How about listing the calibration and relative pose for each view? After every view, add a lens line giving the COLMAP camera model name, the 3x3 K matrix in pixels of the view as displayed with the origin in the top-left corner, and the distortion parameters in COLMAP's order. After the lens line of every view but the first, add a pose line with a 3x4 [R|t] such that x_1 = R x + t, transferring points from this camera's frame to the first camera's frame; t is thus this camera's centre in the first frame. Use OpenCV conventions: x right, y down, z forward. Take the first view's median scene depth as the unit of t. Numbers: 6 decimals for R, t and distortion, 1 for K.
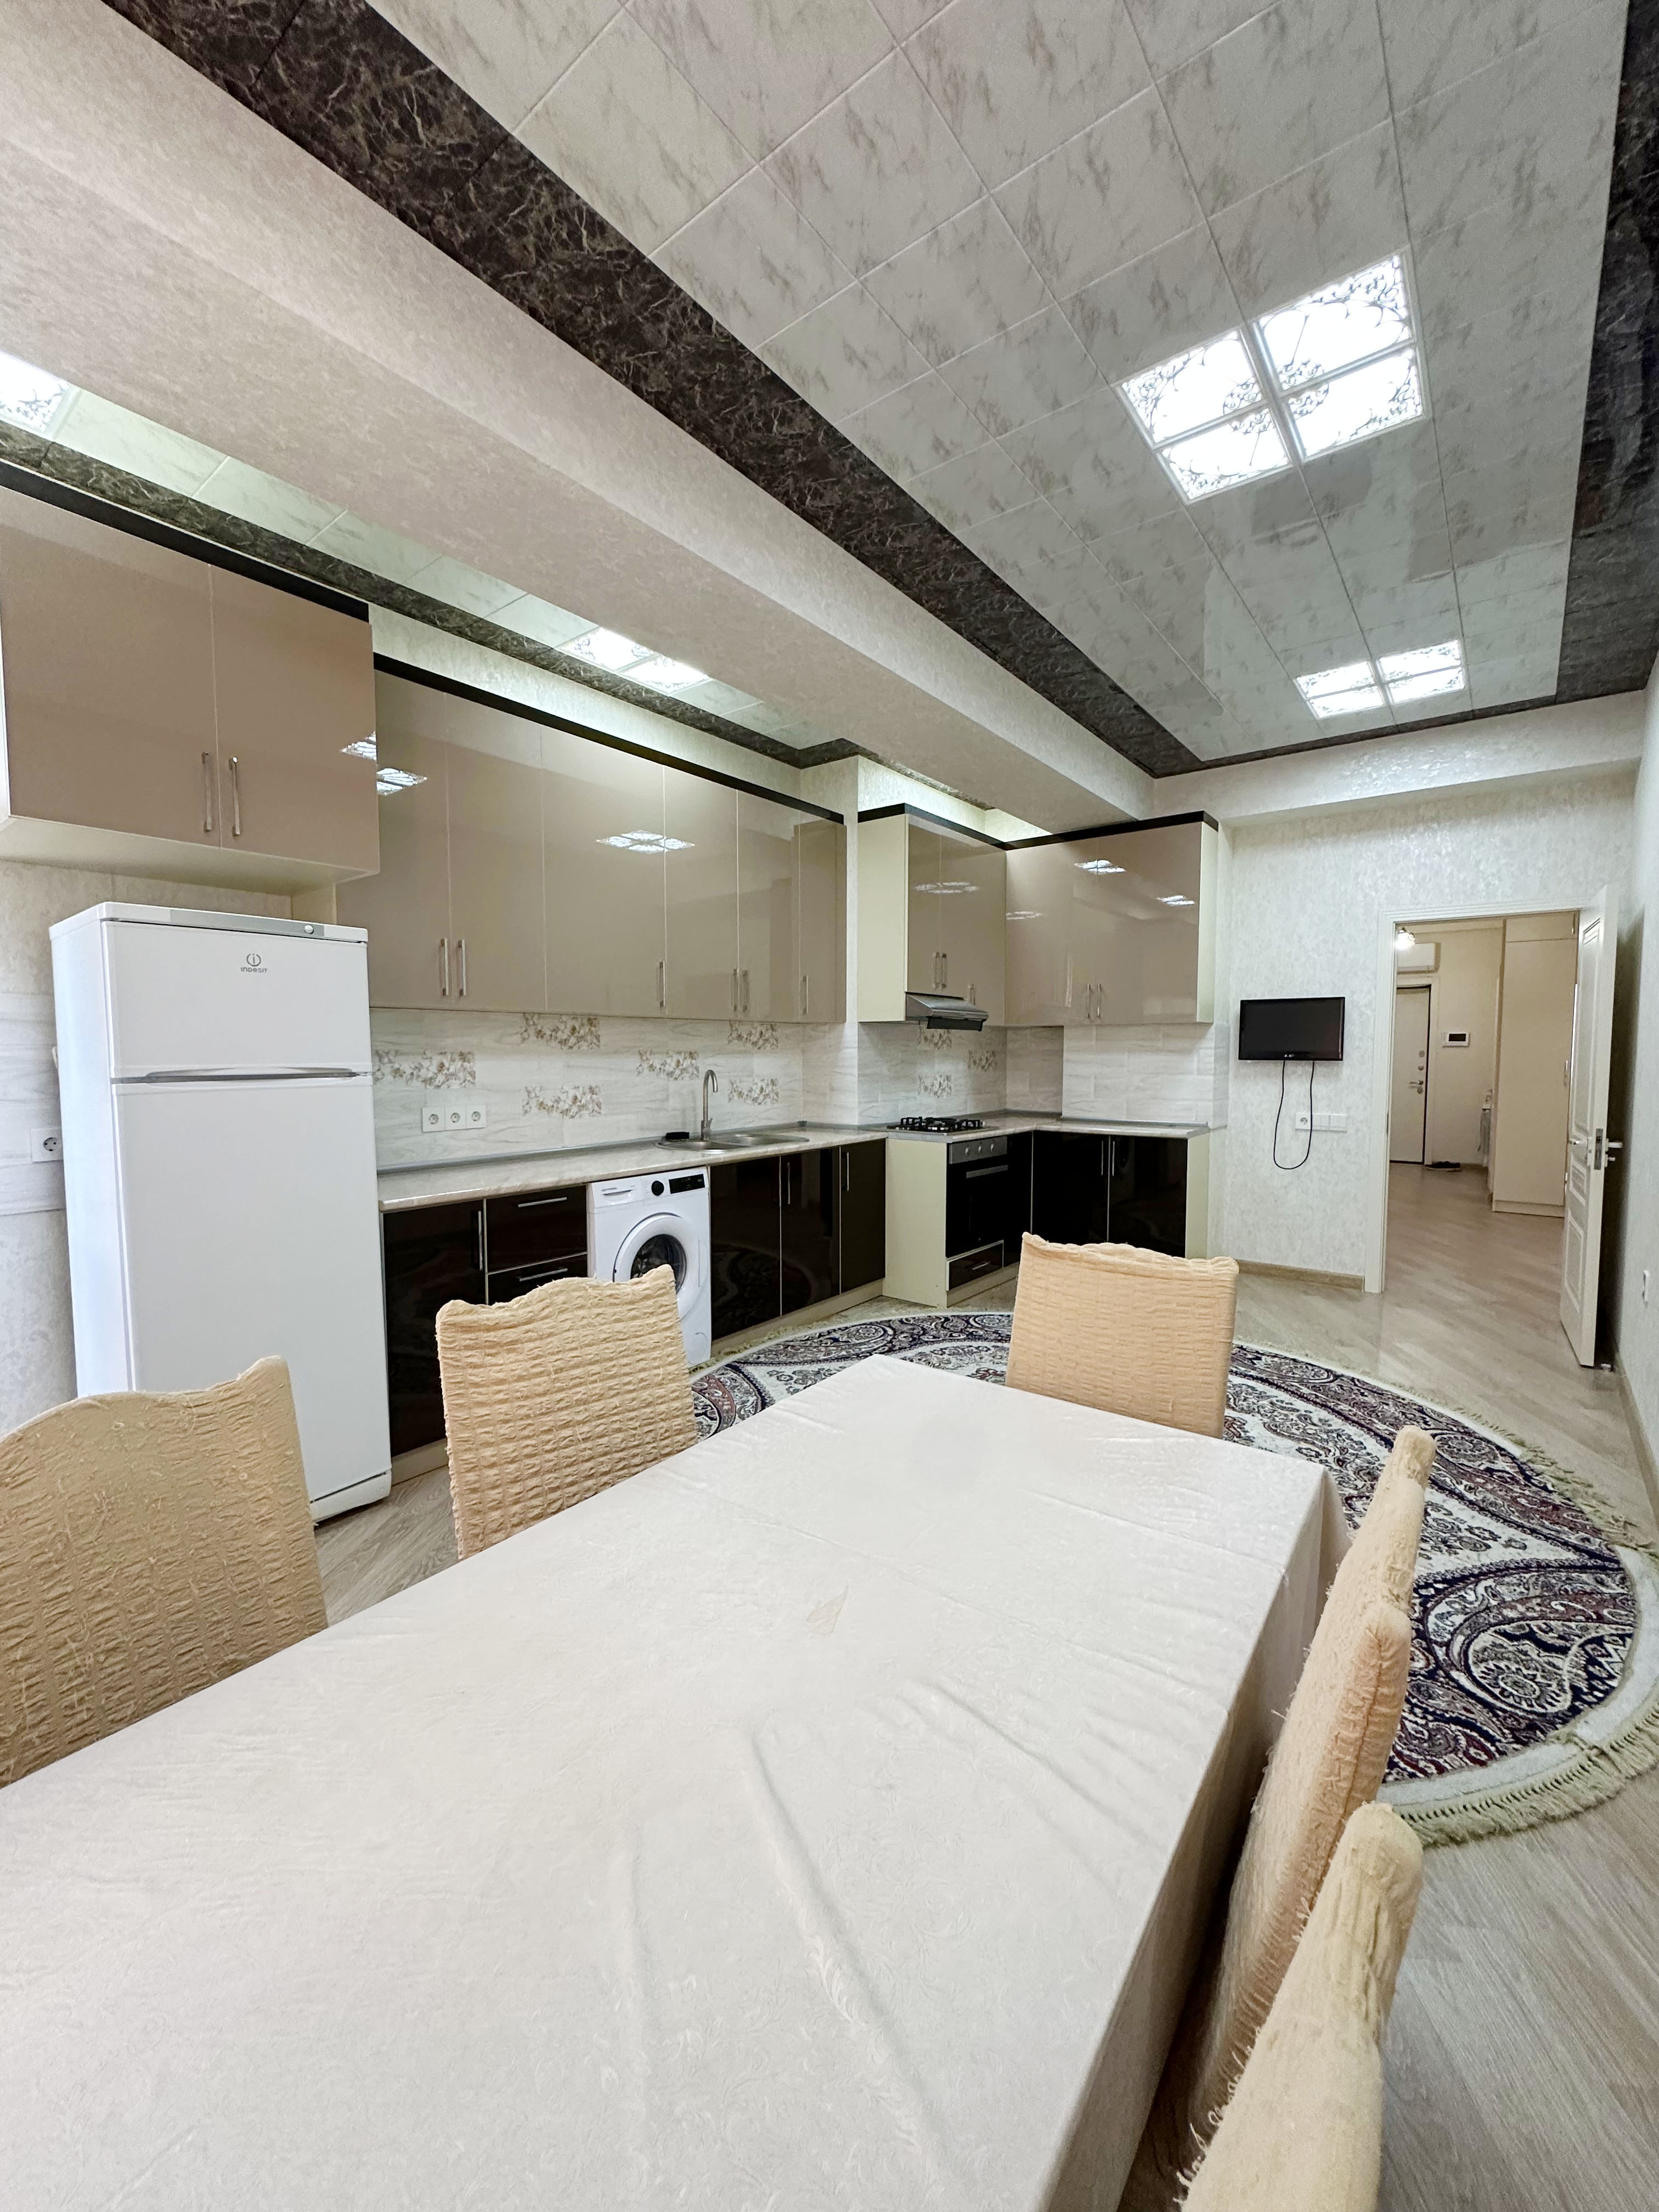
lens RADIAL K [[879.2, 0, 829.5], [0, 879.2, 1106.0], [0, 0, 1]] dist [-0.002583, 0.000050]
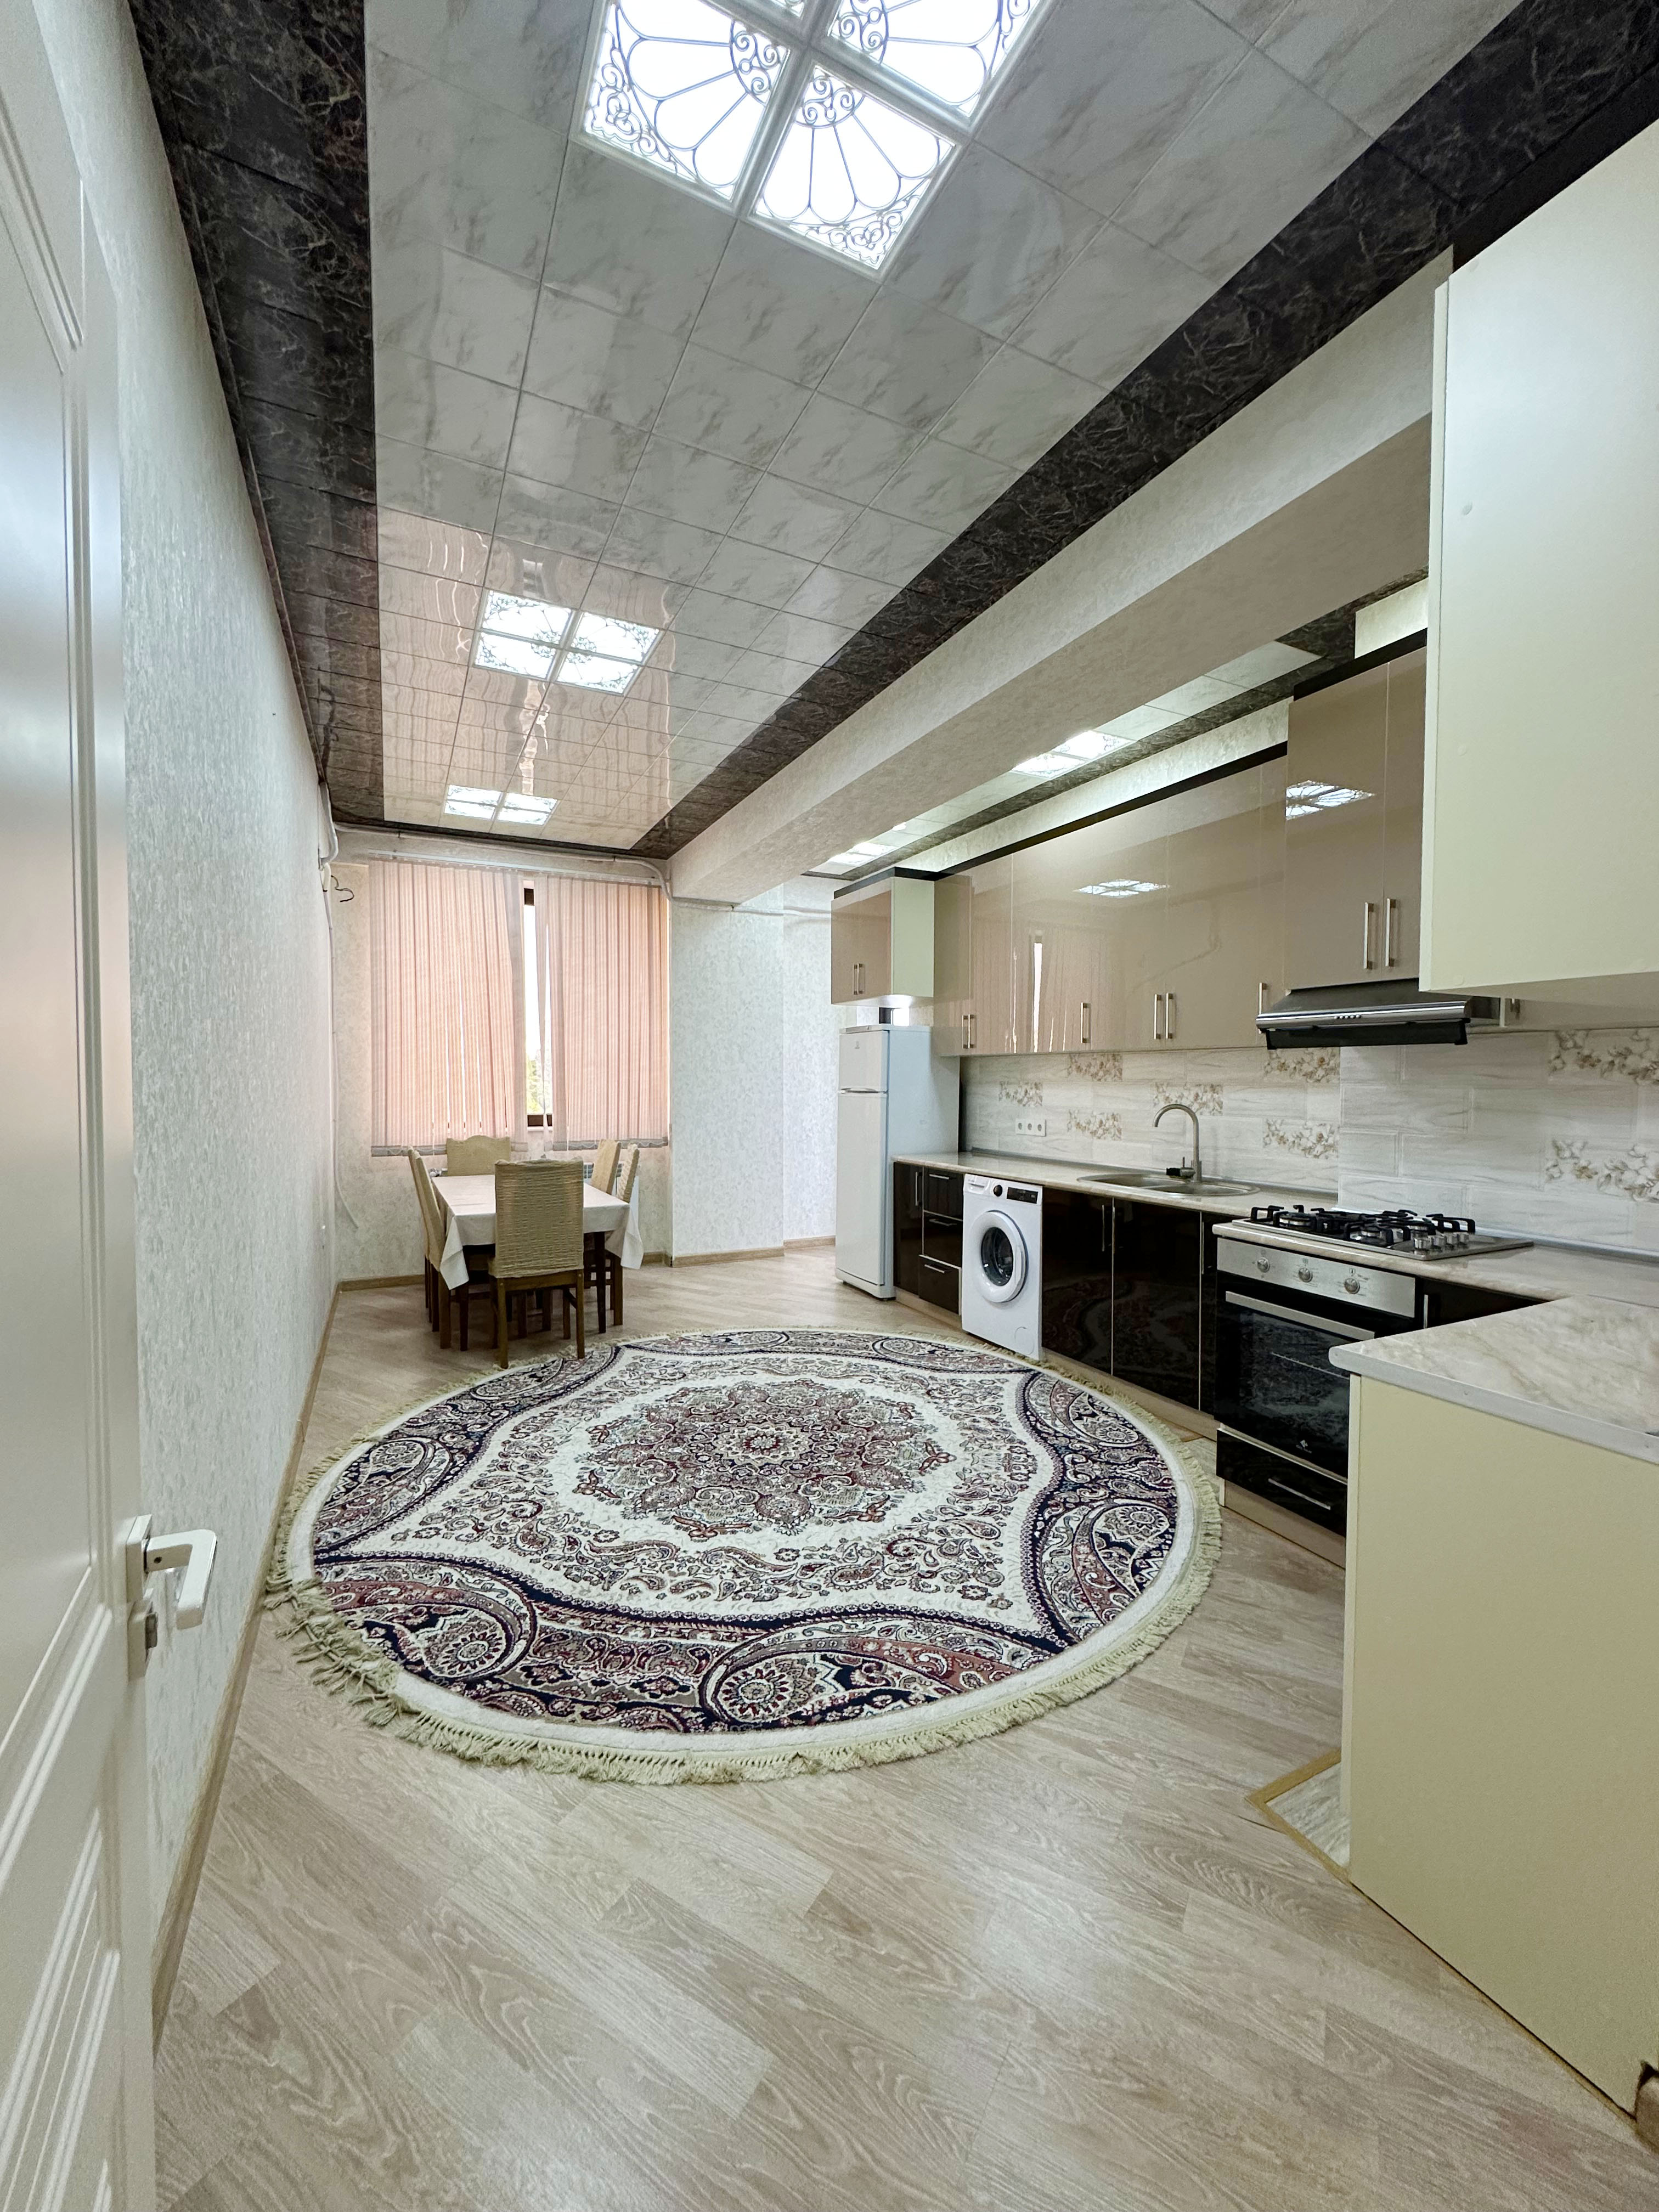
lens RADIAL K [[879.2, 0, 829.5], [0, 879.2, 1106.0], [0, 0, 1]] dist [-0.002583, 0.000050]
pose [[-0.429706, 0.028226, -0.902528, 1.049501], [-0.059351, 0.996467, 0.059422, -0.089055], [0.901016, 0.079100, -0.426513, 1.312310]]
